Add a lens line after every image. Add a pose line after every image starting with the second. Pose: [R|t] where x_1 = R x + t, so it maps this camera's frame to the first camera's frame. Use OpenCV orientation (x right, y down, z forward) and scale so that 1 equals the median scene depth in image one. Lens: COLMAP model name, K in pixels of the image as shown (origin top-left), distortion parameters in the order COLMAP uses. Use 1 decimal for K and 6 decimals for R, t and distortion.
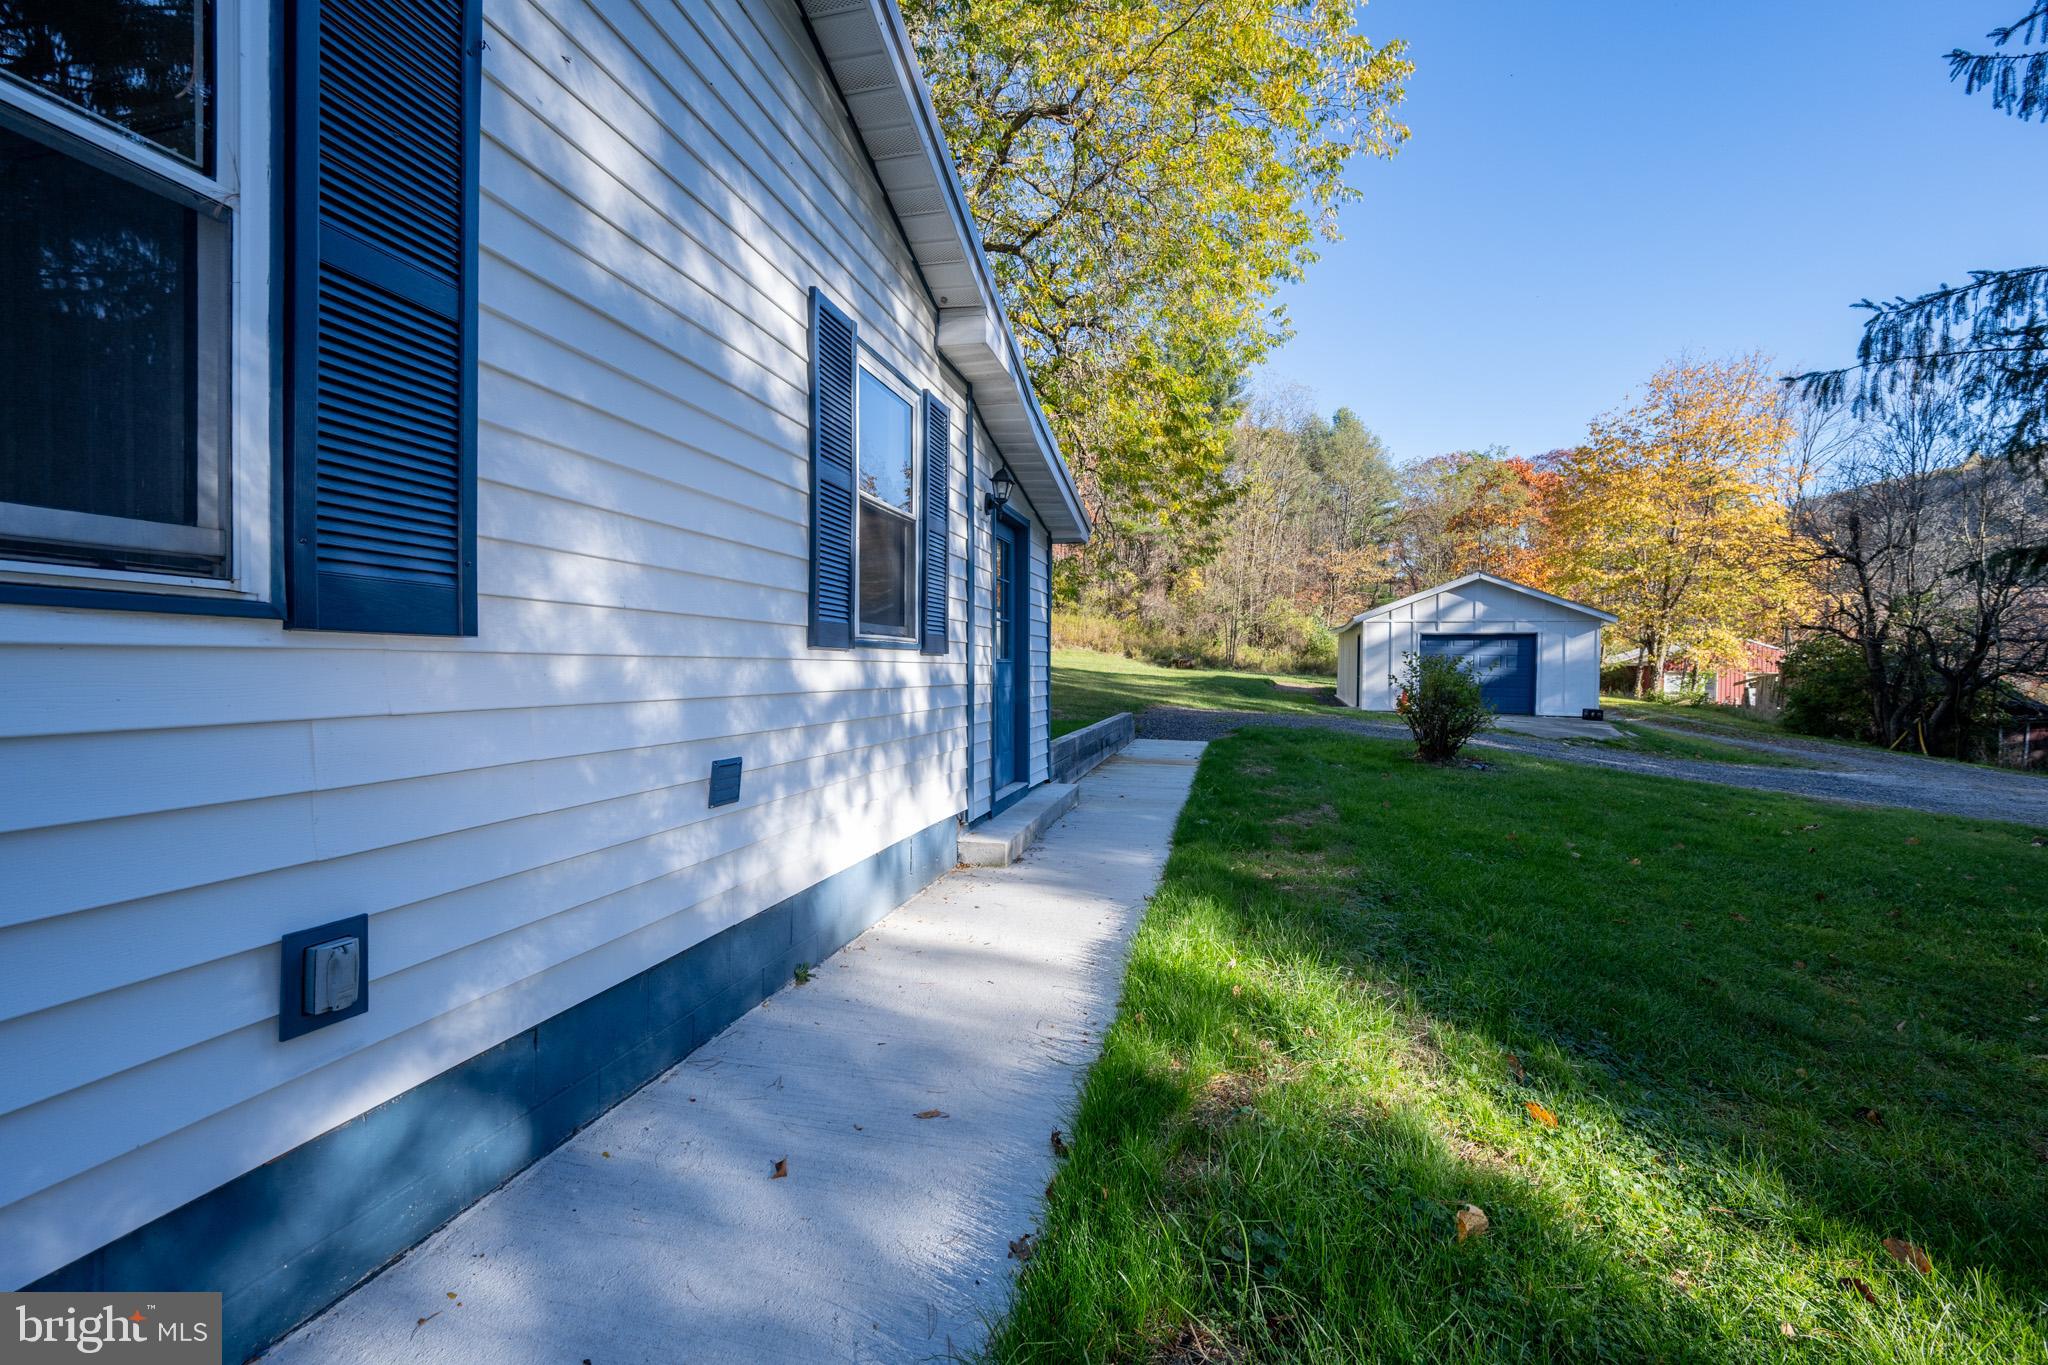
lens RADIAL K [[847.2, 0, 1020.2], [0, 847.2, 674.0], [0, 0, 1]] dist [0.000261, -0.000044]
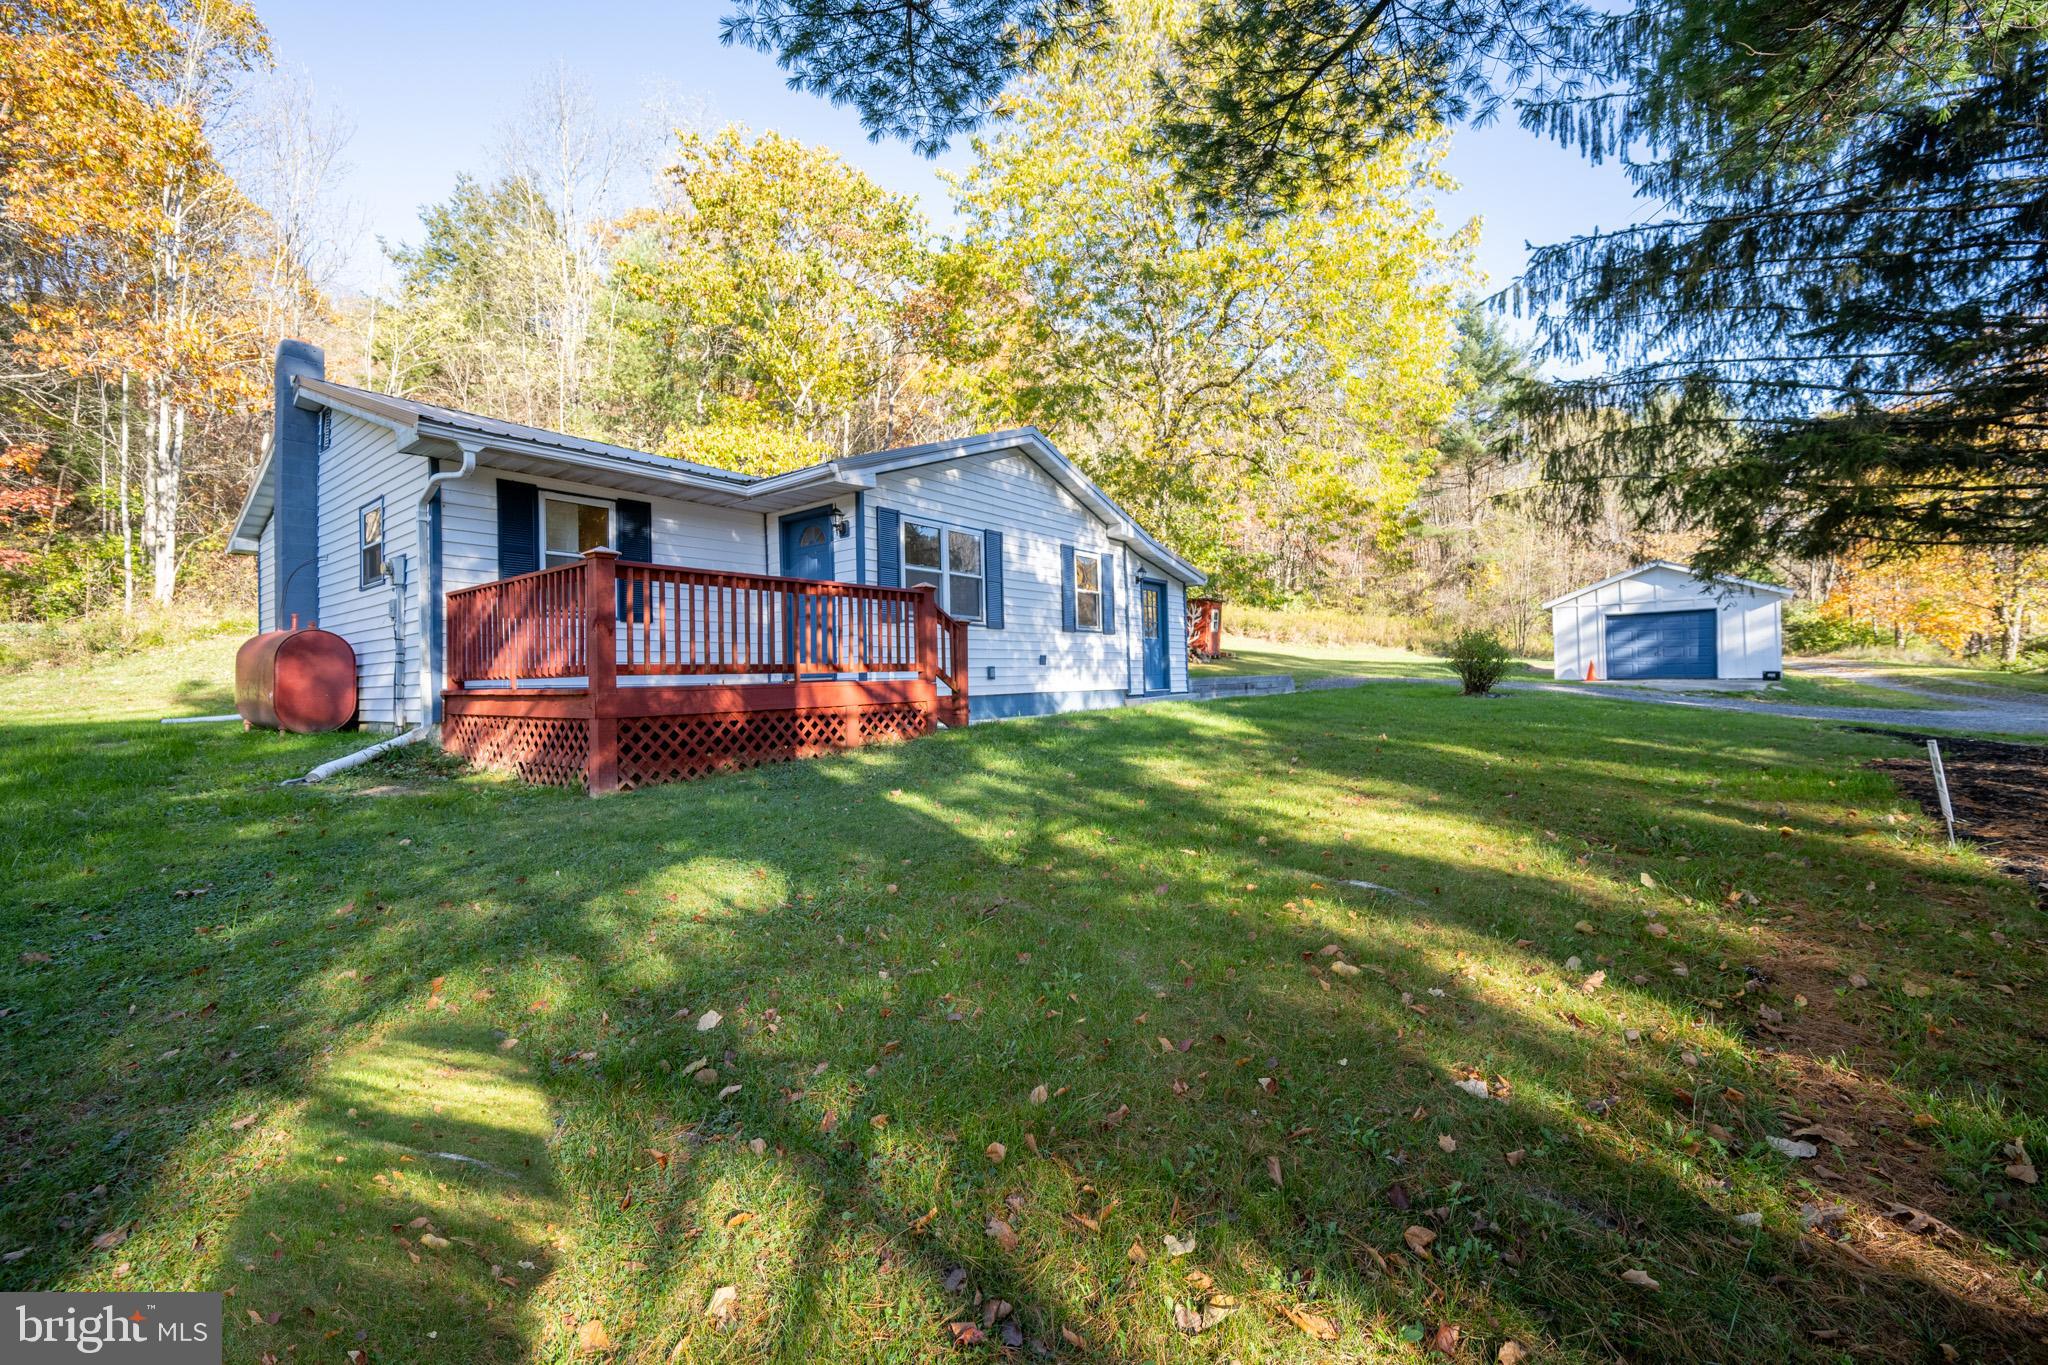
lens RADIAL K [[814.1, 0, 1027.4], [0, 814.1, 658.1], [0, 0, 1]] dist [-0.000449, -0.000037]
pose [[0.922629, -0.040576, -0.383548, 0.164145], [0.028182, 0.998885, -0.037880, 0.036088], [0.384657, 0.024140, 0.922744, -0.401365]]
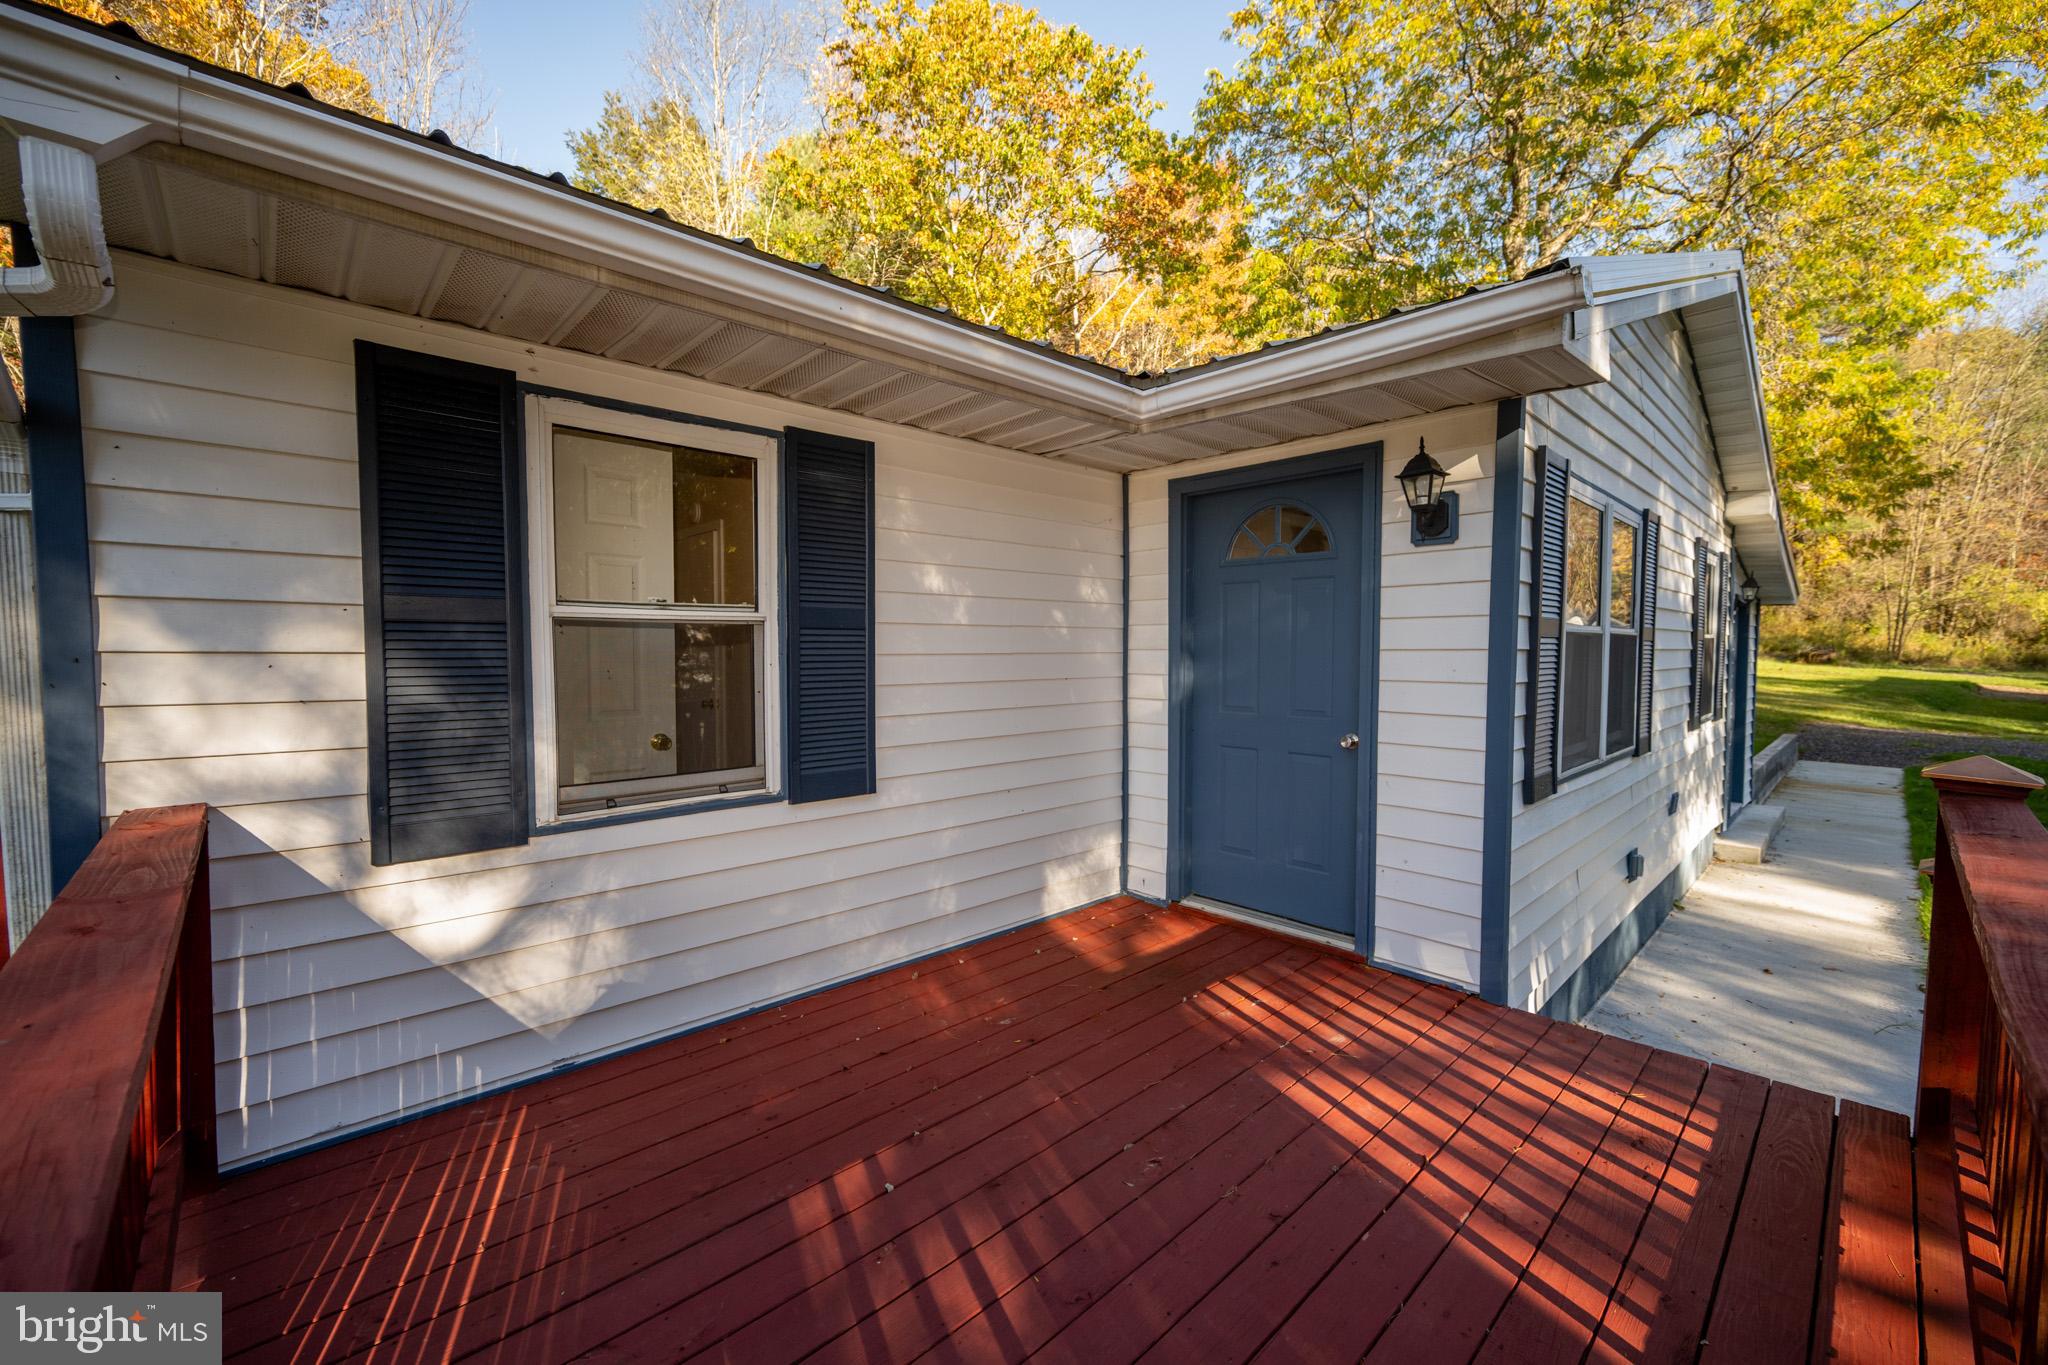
lens RADIAL K [[828.0, 0, 1033.1], [0, 828.0, 681.6], [0, 0, 1]] dist [-0.001837, -0.000504]
pose [[0.850910, 0.016845, -0.525042, -0.079043], [-0.001177, 0.999544, 0.030161, -0.028794], [0.525311, -0.025046, 0.850542, -0.196883]]
